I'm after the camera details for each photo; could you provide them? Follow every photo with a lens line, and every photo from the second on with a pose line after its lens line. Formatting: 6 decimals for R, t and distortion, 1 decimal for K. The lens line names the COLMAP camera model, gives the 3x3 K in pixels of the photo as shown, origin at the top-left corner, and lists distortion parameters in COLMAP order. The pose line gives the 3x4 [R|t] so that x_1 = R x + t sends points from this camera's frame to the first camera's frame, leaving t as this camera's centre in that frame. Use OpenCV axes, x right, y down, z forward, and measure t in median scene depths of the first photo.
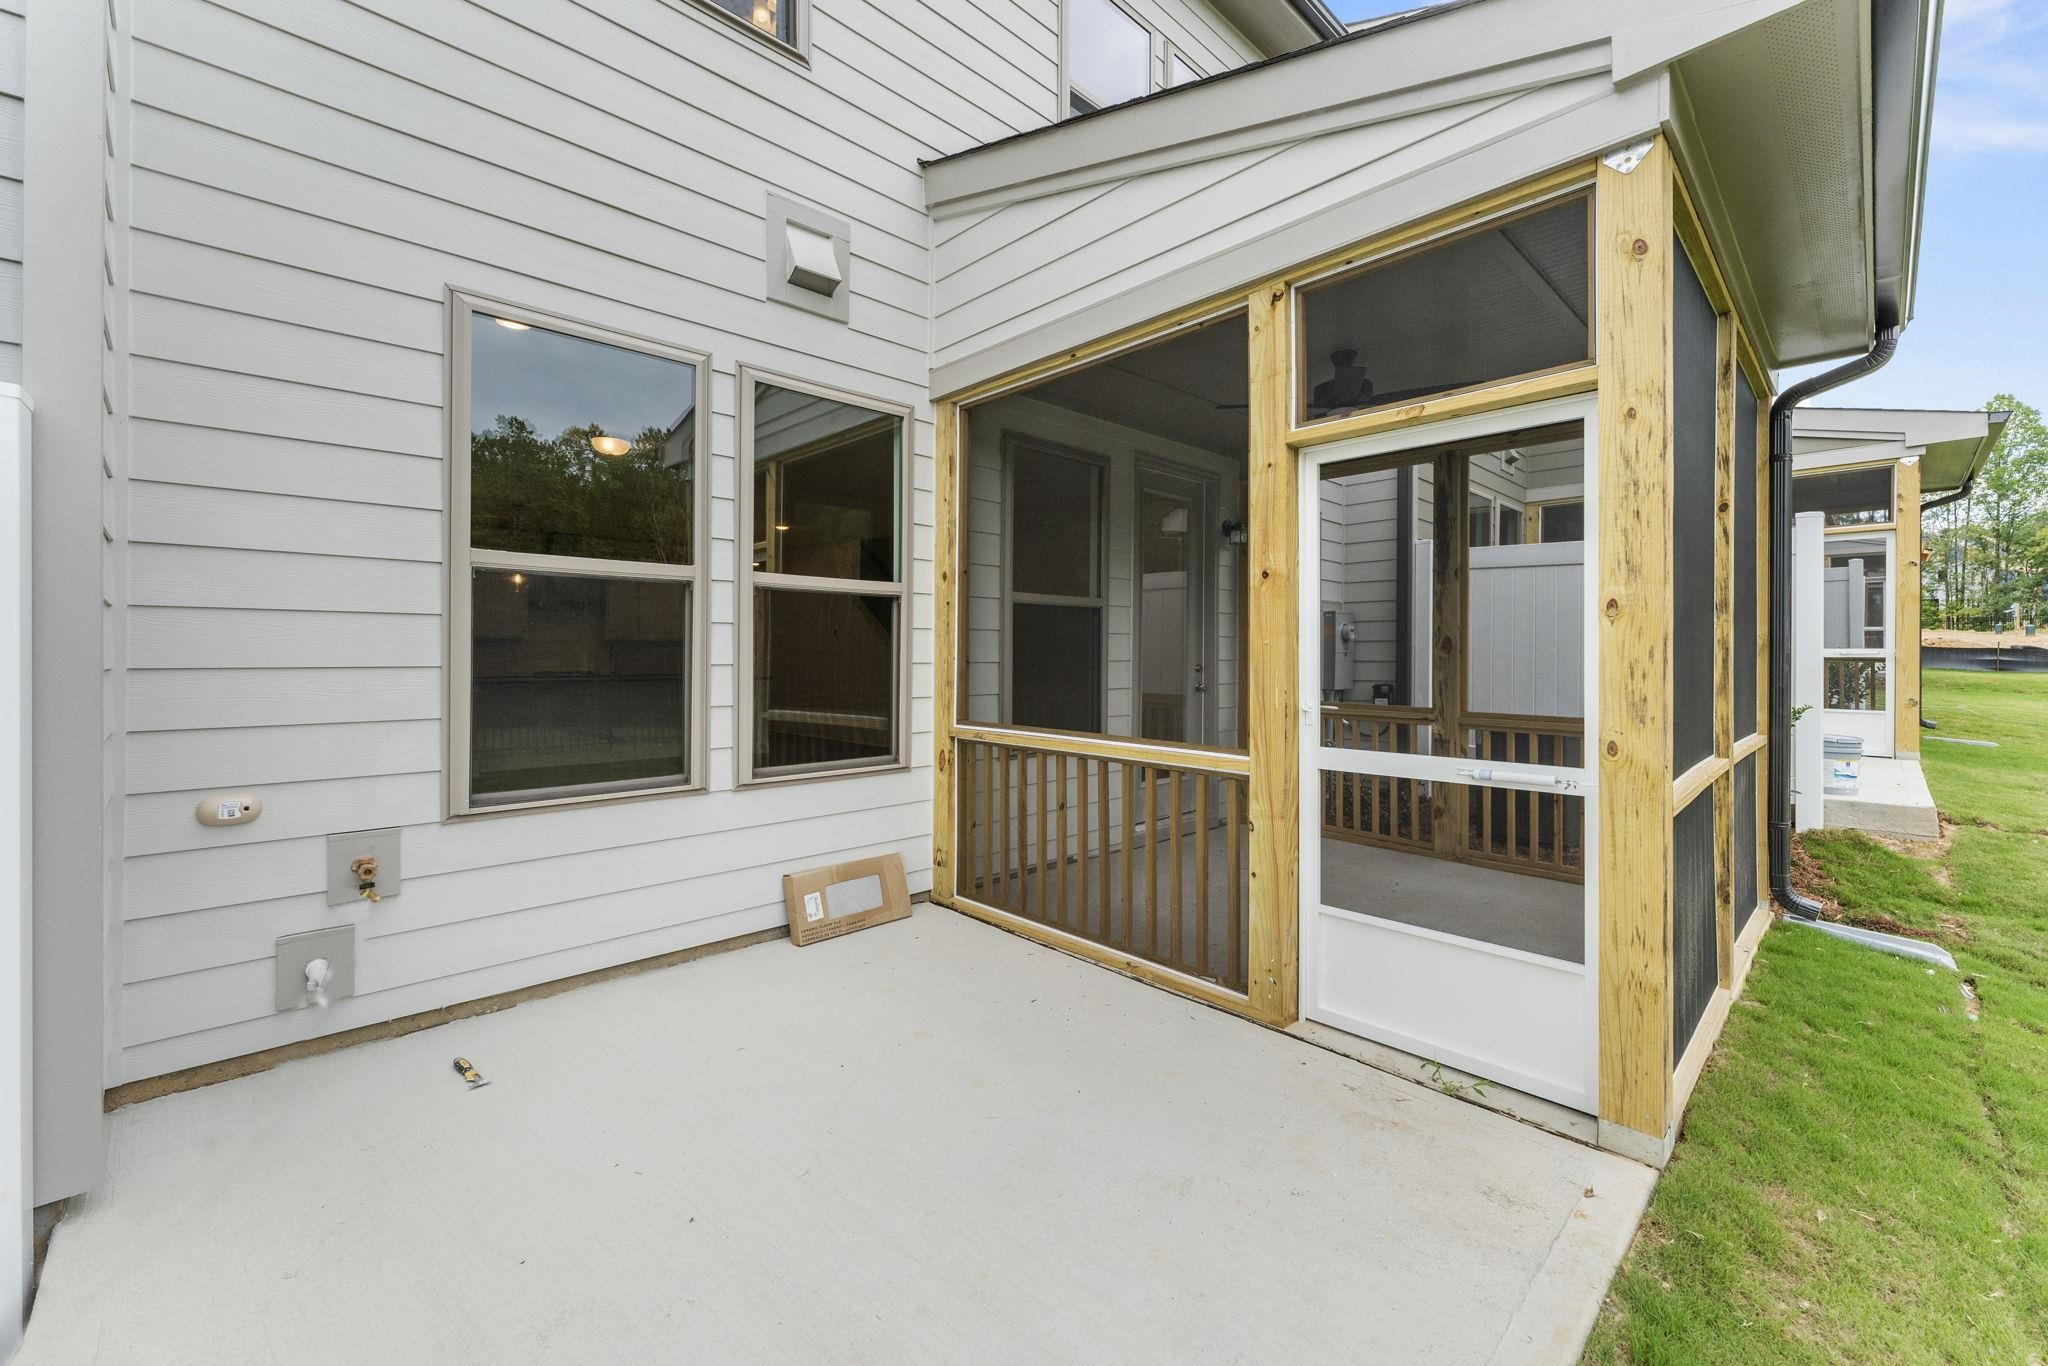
lens RADIAL K [[835.9, 0, 1038.8], [0, 835.9, 650.4], [0, 0, 1]] dist [0.000034, -0.000037]
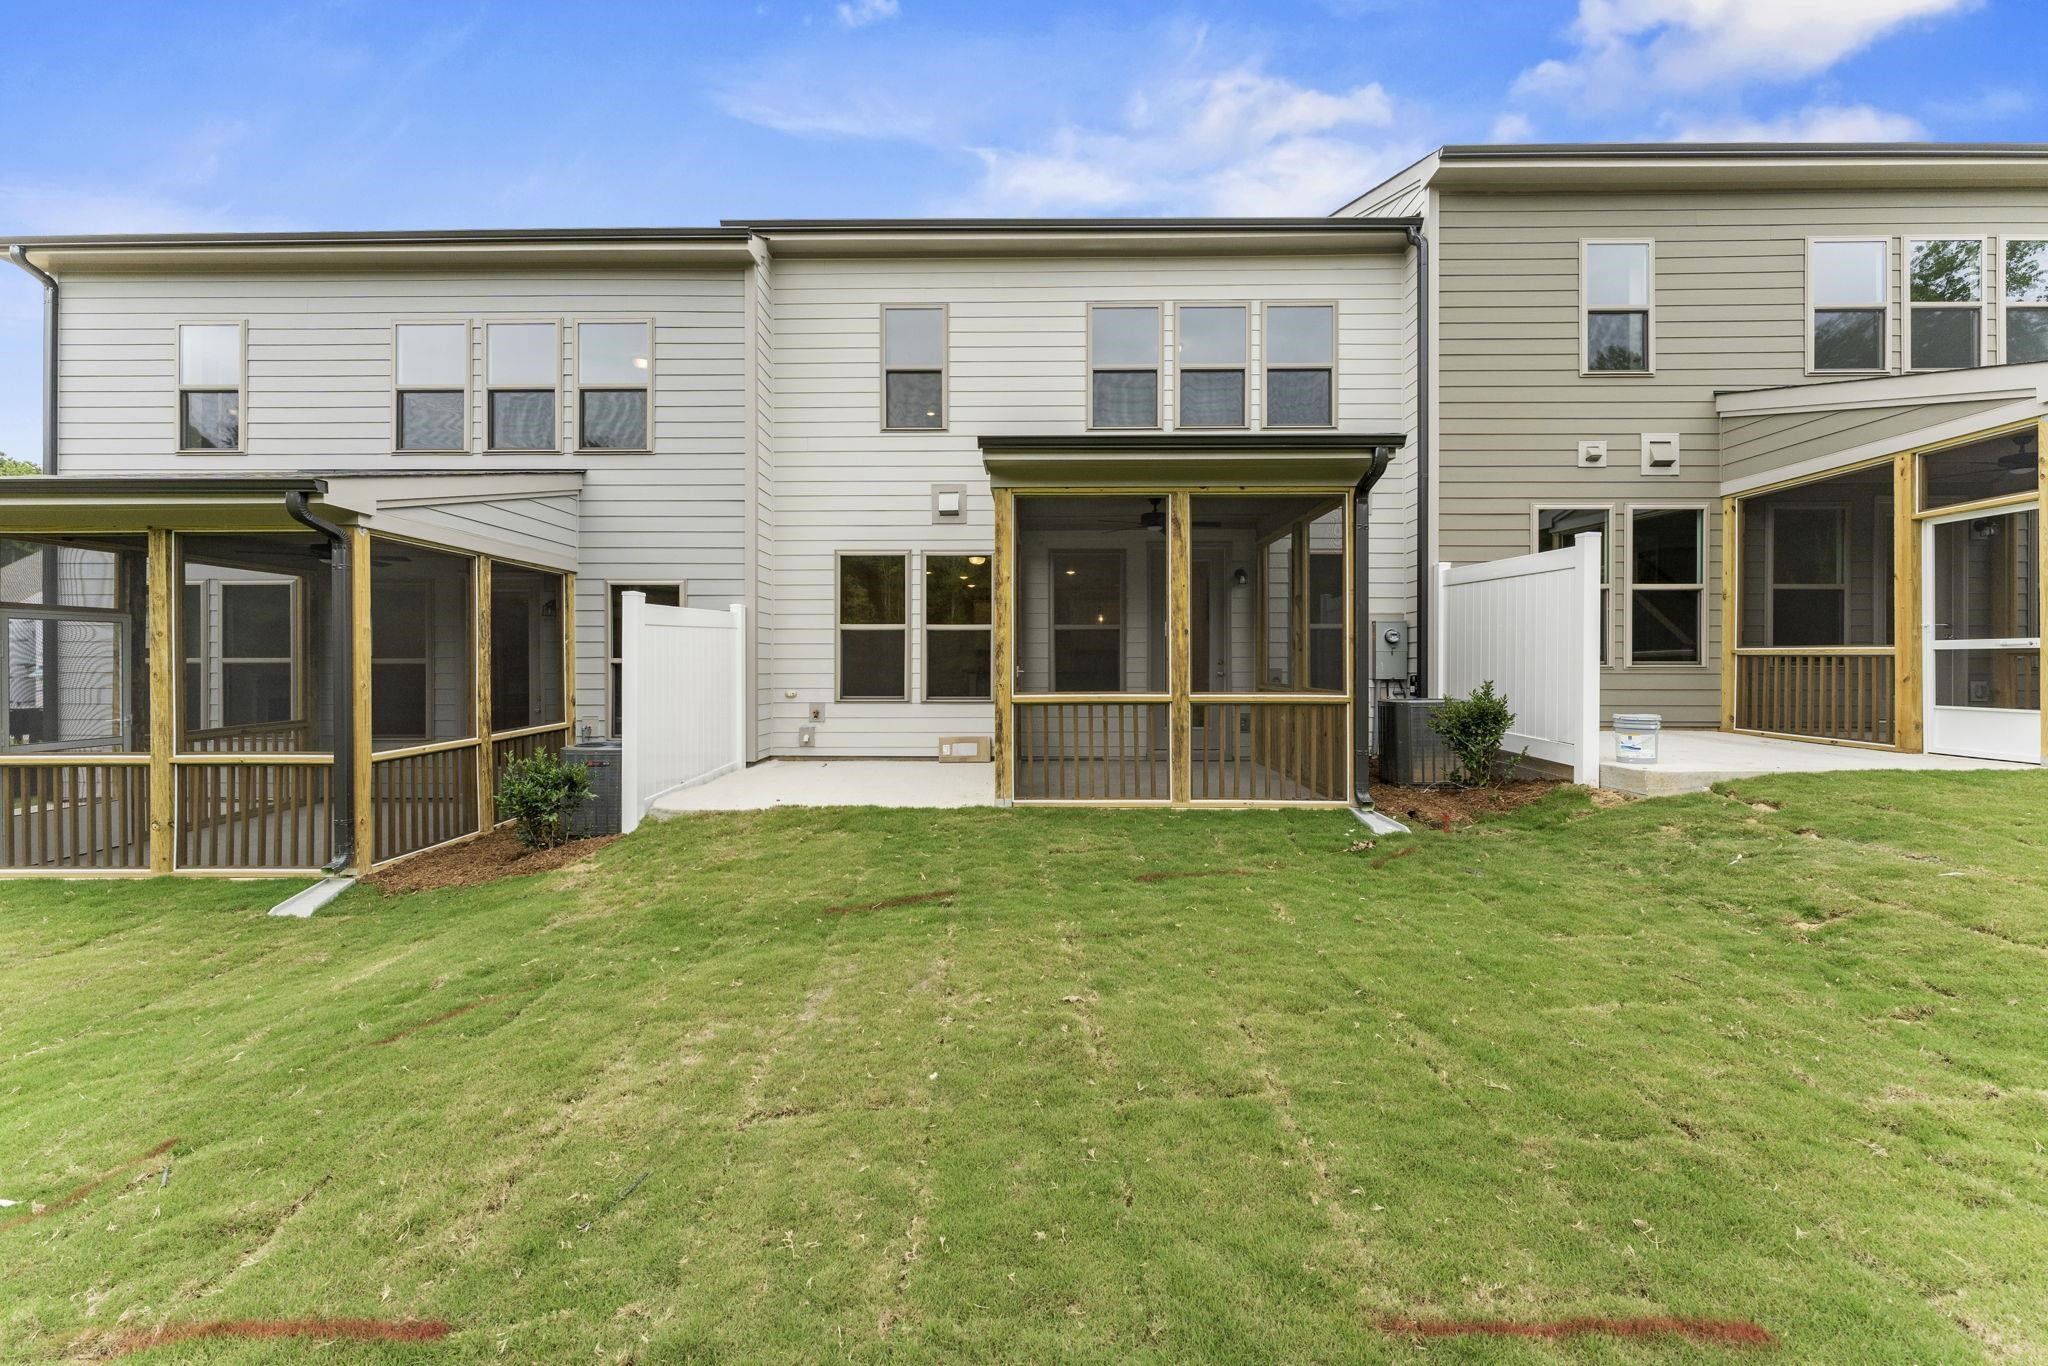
lens RADIAL K [[835.9, 0, 1038.8], [0, 835.9, 650.4], [0, 0, 1]] dist [0.000034, -0.000037]
pose [[0.708567, -0.015084, -0.705483, 1.795795], [0.007308, 0.999875, -0.014038, 0.031350], [0.705606, 0.004791, 0.708588, -0.667318]]
